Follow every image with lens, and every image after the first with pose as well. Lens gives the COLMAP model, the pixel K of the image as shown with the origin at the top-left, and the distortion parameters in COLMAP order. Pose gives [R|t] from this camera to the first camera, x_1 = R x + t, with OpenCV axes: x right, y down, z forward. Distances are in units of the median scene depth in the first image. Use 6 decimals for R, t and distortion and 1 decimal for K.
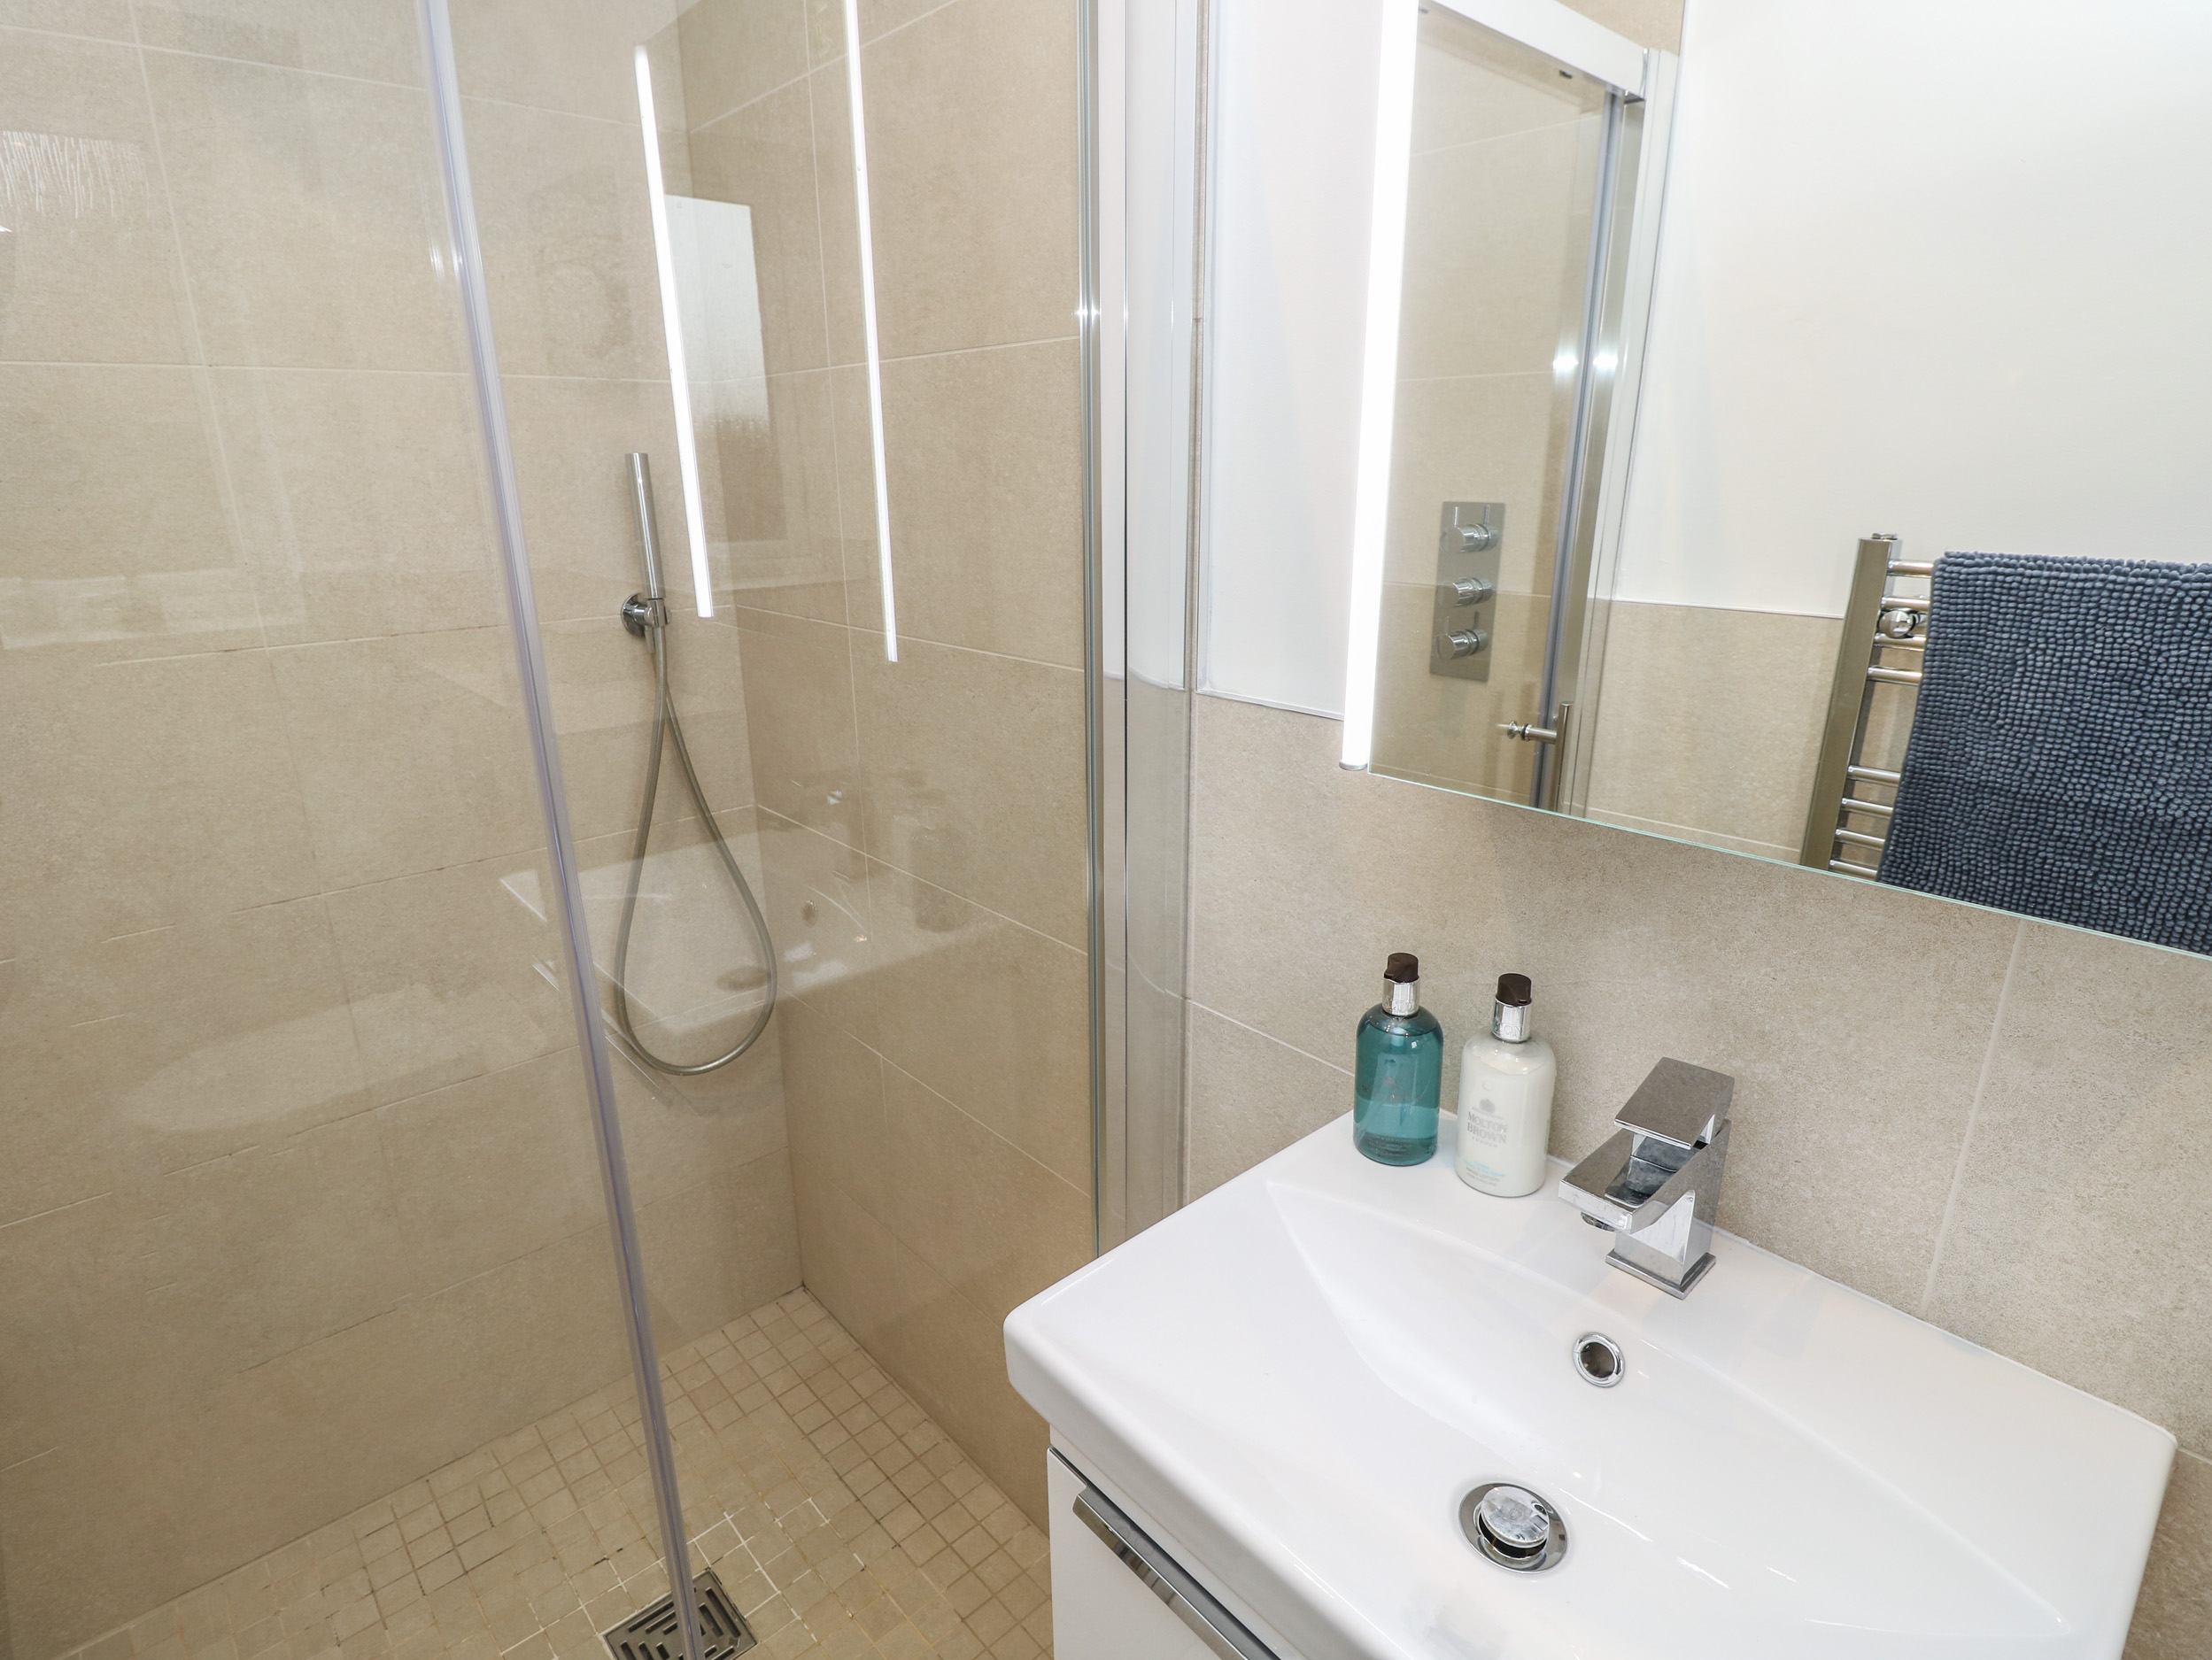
lens RADIAL K [[1159.2, 0, 1101.7], [0, 1159.2, 834.2], [0, 0, 1]] dist [0.000923, -0.014456]
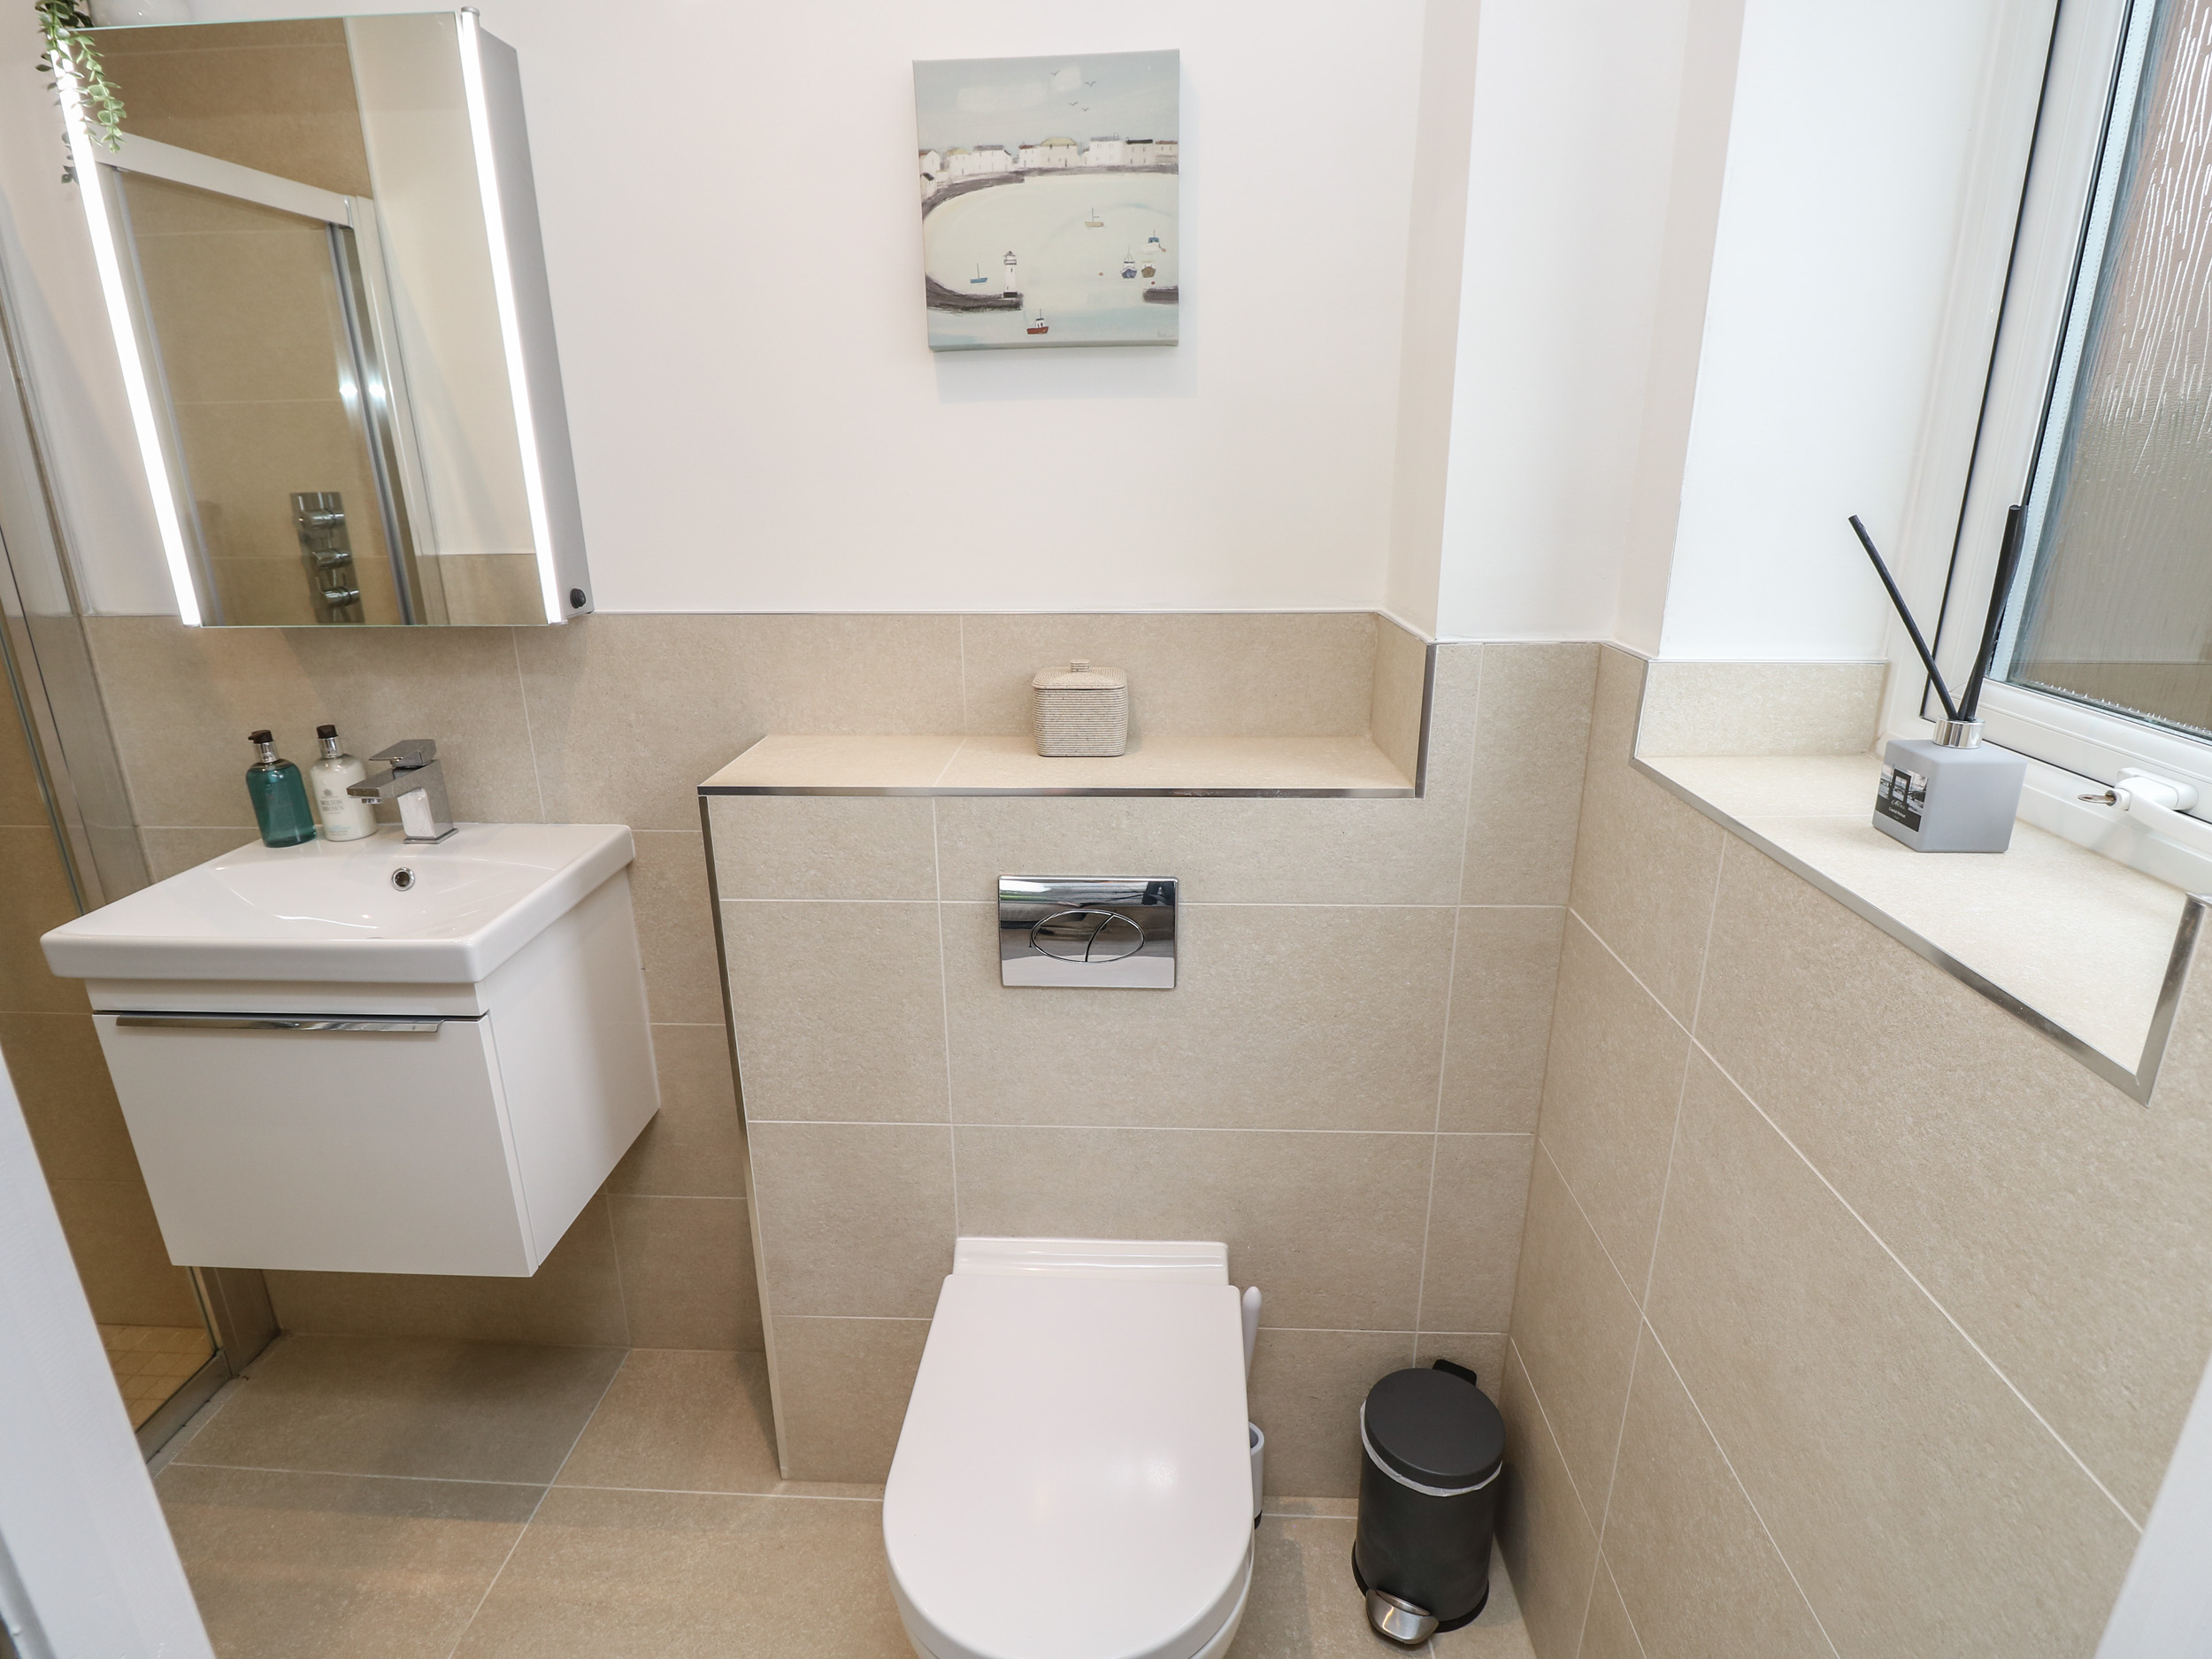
lens RADIAL K [[1159.3, 0, 1101.7], [0, 1159.3, 833.7], [0, 0, 1]] dist [0.000923, -0.014456]
pose [[0.702134, -0.221213, 0.676811, -0.079263], [0.221620, 0.971198, 0.087520, 0.391697], [-0.676678, 0.088544, 0.730936, -1.211923]]
